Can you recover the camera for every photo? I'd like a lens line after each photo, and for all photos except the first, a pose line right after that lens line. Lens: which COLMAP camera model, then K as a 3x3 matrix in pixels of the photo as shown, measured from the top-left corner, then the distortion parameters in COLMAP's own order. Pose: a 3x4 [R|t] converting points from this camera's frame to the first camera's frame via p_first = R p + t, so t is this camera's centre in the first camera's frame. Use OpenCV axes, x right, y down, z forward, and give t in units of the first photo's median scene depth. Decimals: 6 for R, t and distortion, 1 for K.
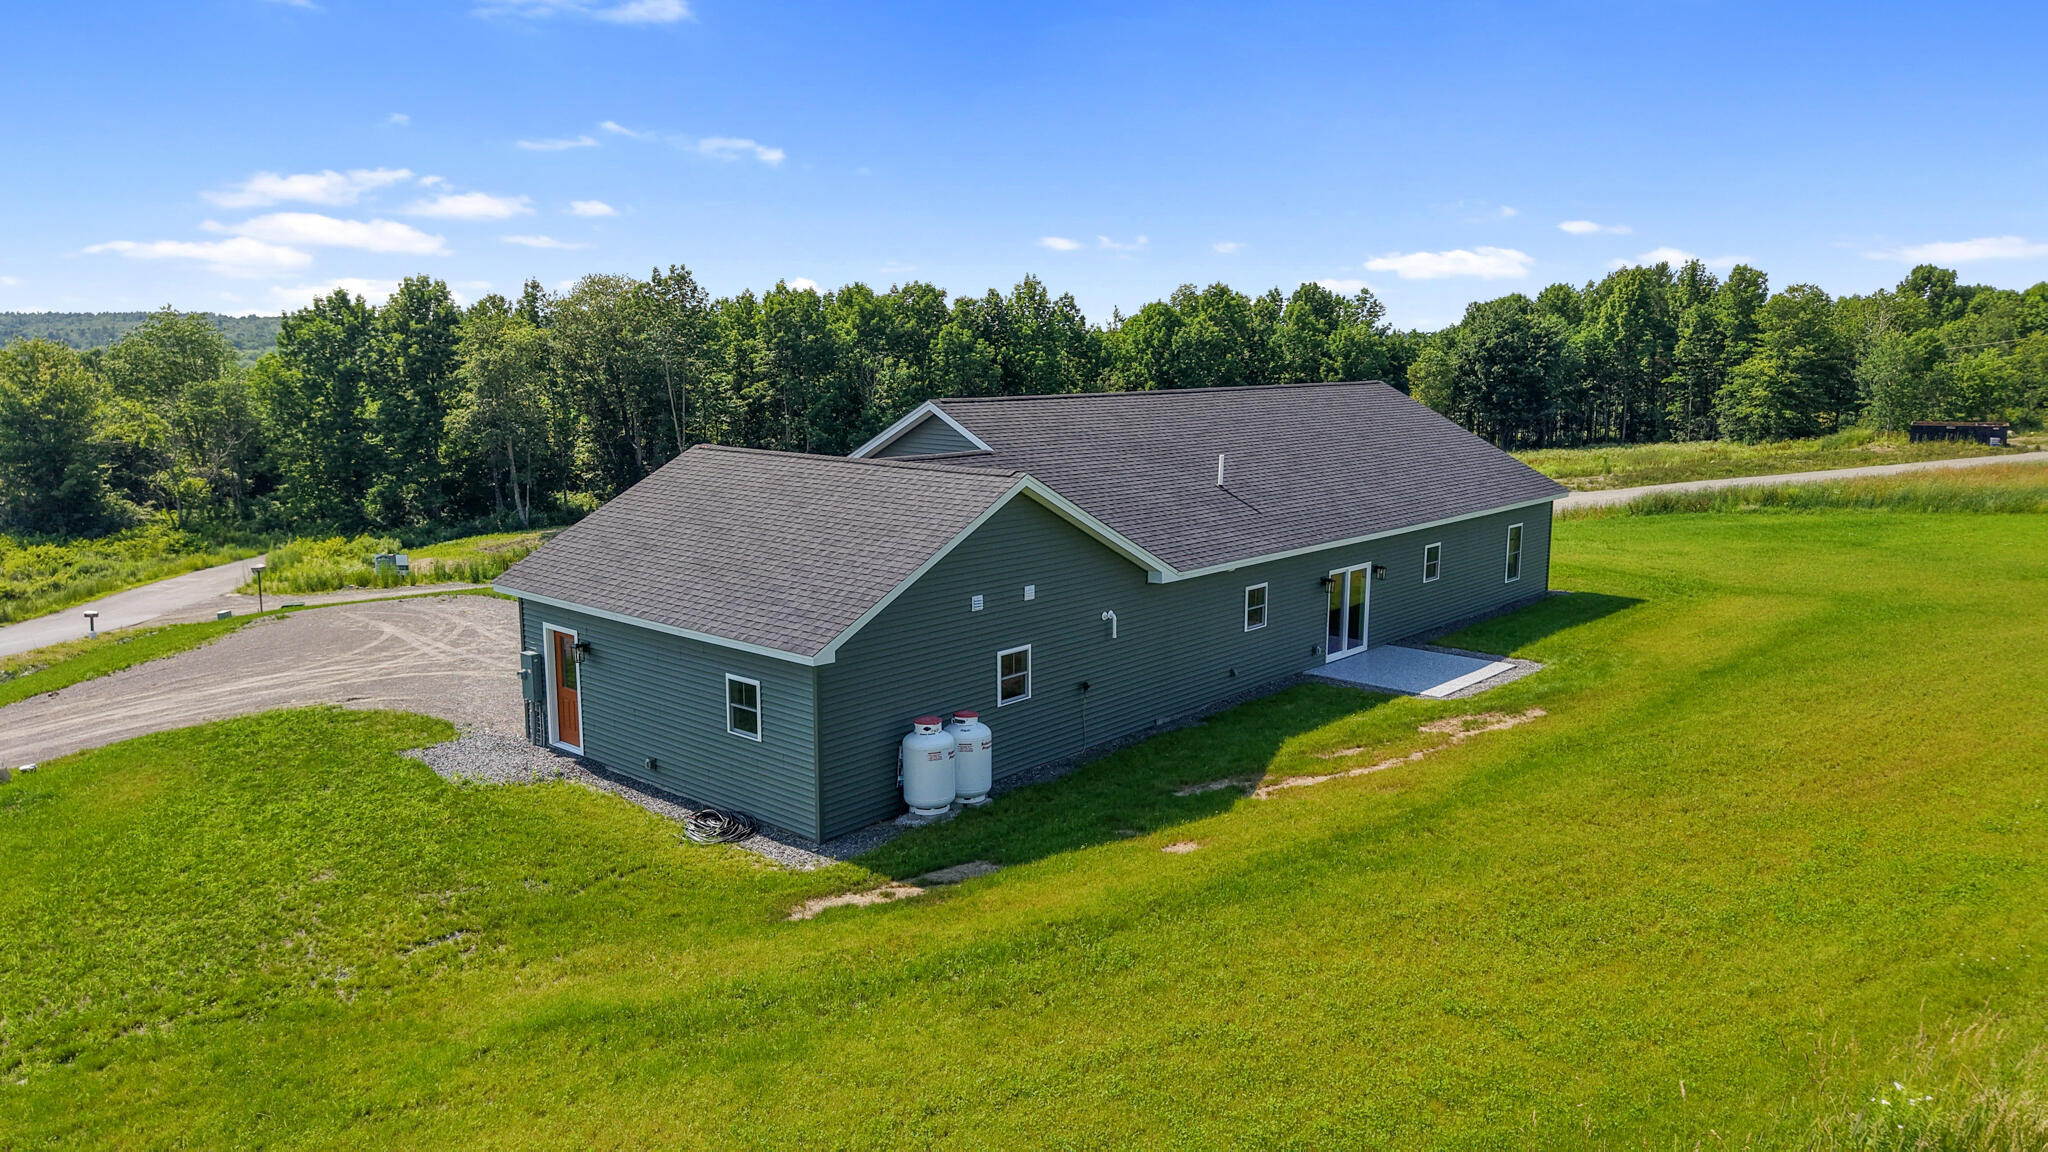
lens RADIAL K [[1364.2, 0, 1024.0], [0, 1364.2, 576.0], [0, 0, 1]] dist [0.000561, -0.006866]
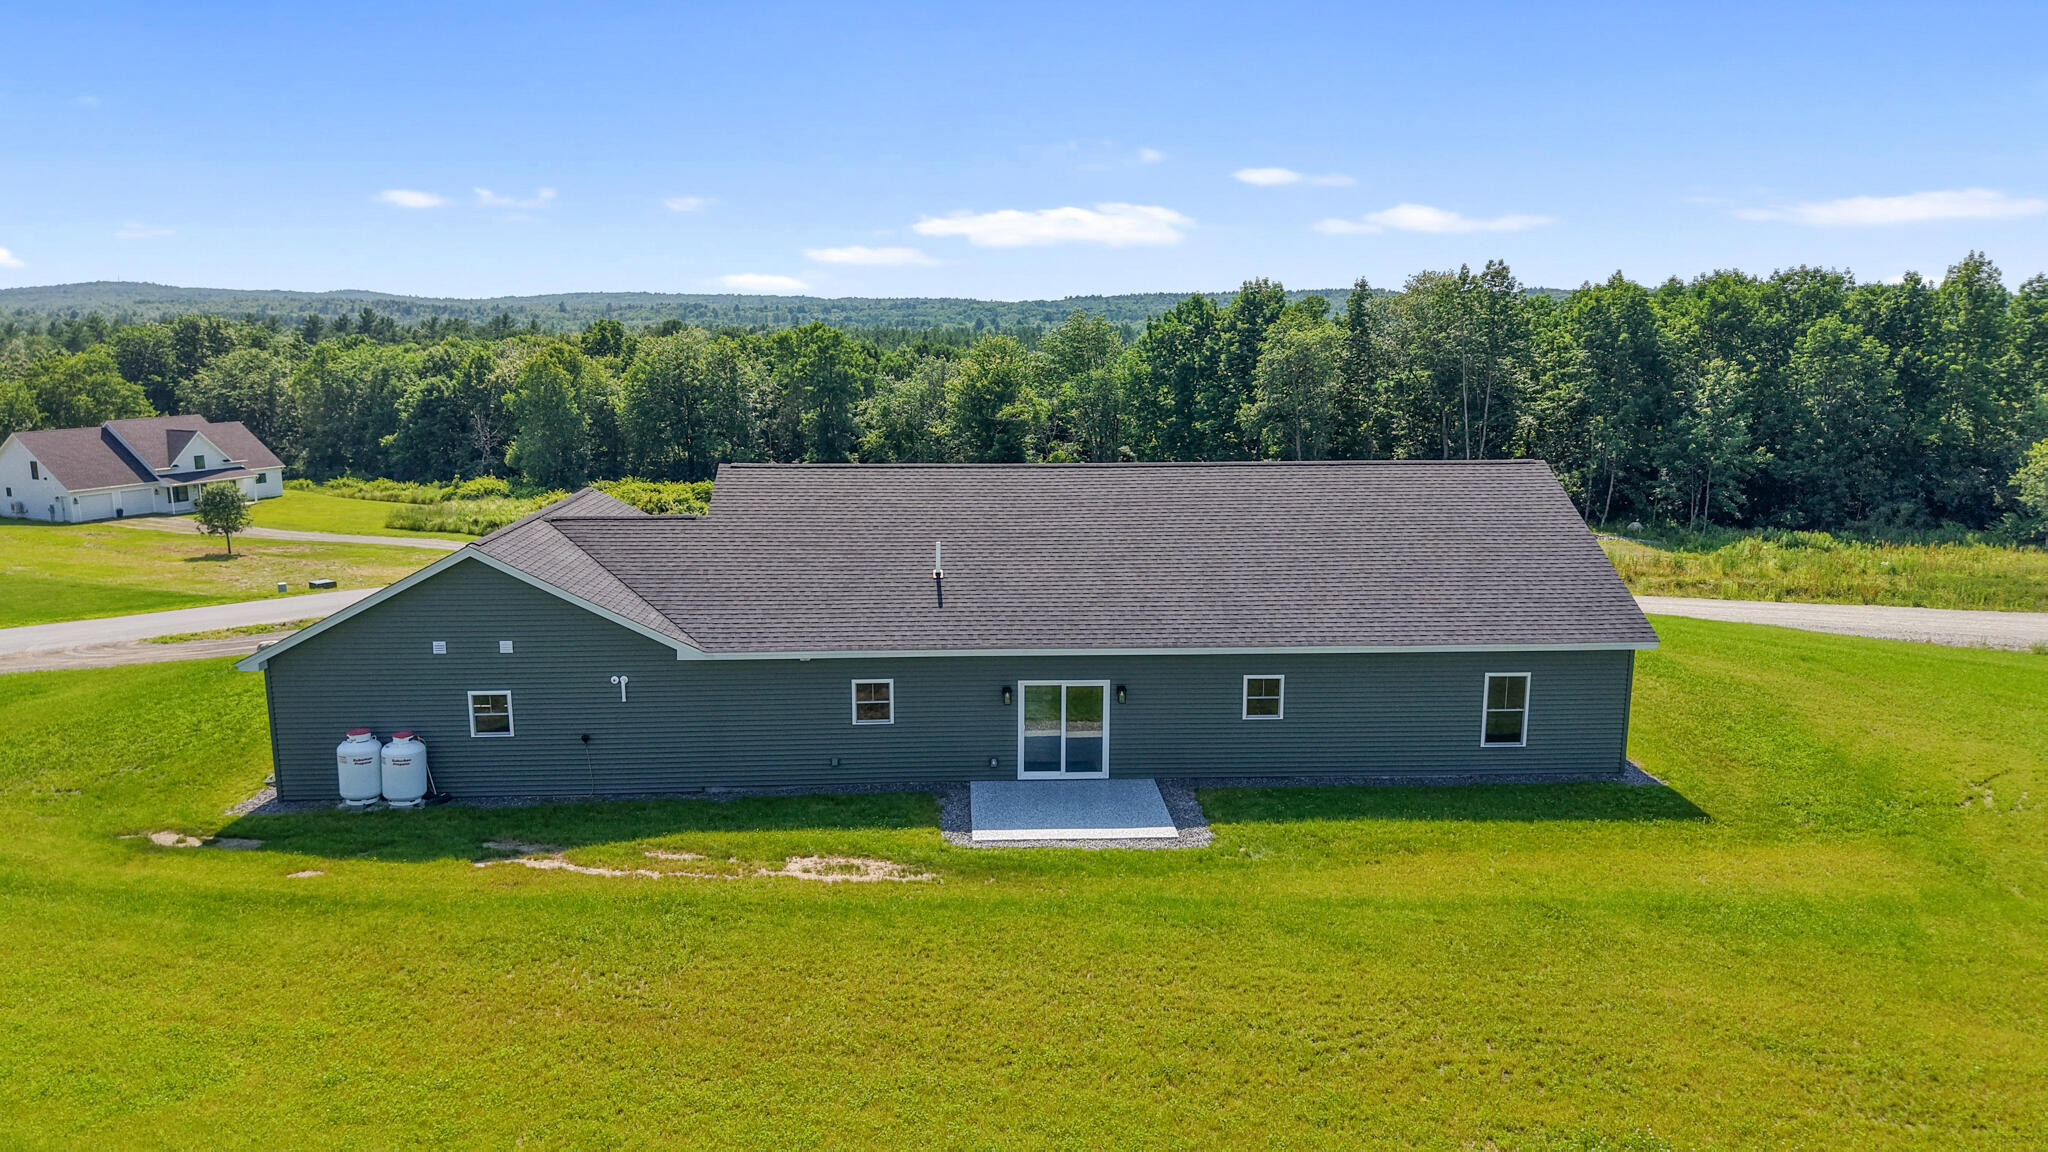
lens RADIAL K [[1364.2, 0, 1024.0], [0, 1364.2, 576.0], [0, 0, 1]] dist [0.000561, -0.006866]
pose [[0.701957, 0.127609, -0.700694, 0.953076], [-0.113321, 0.991296, 0.067008, -0.149308], [0.703147, 0.032367, 0.710308, 0.399975]]
